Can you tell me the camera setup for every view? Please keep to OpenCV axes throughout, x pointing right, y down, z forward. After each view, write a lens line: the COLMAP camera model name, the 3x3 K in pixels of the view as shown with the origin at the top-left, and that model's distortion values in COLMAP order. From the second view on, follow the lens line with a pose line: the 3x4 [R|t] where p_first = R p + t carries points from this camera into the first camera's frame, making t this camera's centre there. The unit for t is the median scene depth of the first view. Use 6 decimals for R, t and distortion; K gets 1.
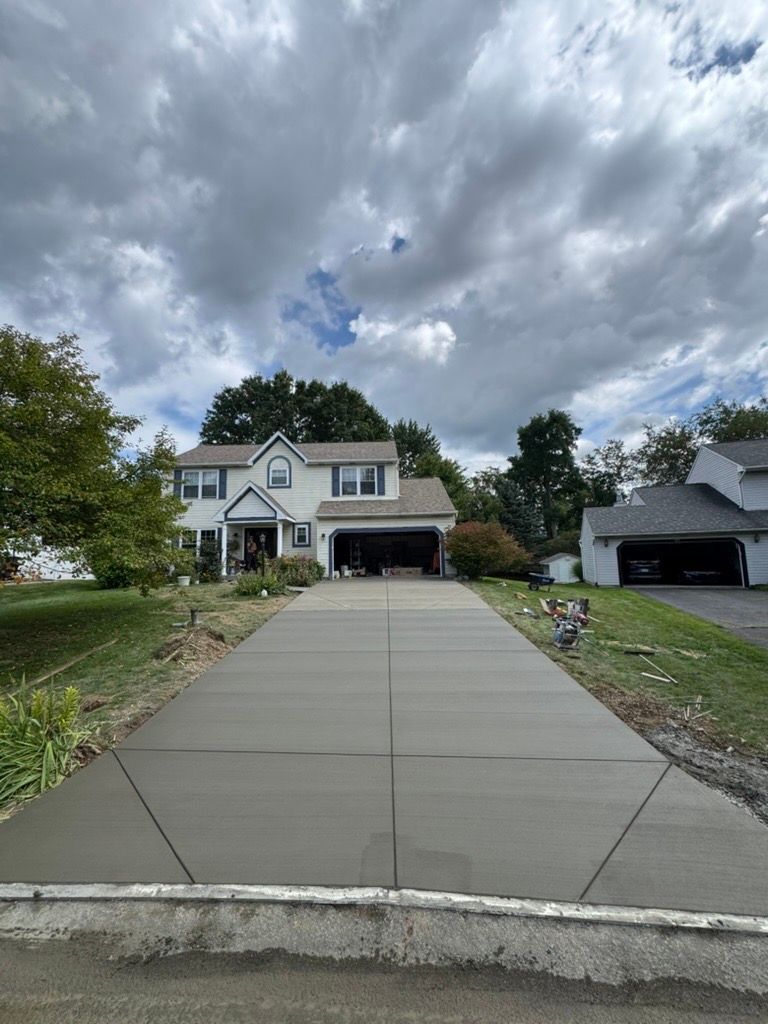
lens RADIAL K [[405.9, 0, 385.8], [0, 405.9, 512.8], [0, 0, 1]] dist [-0.001210, -0.000316]
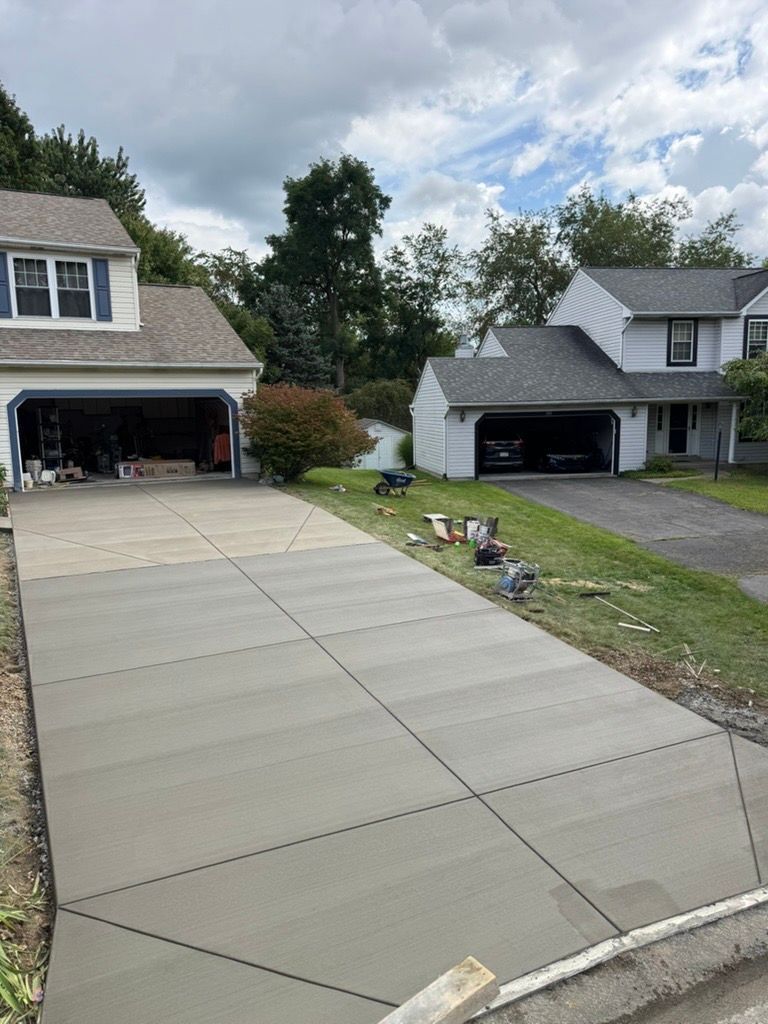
lens RADIAL K [[719.8, 0, 384.0], [0, 719.8, 512.0], [0, 0, 1]] dist [0.077401, -0.121197]
pose [[0.882887, -0.060572, 0.465662, -0.141195], [-0.056170, 0.970903, 0.232790, -0.042213], [-0.466214, -0.231684, 0.853796, 0.009232]]
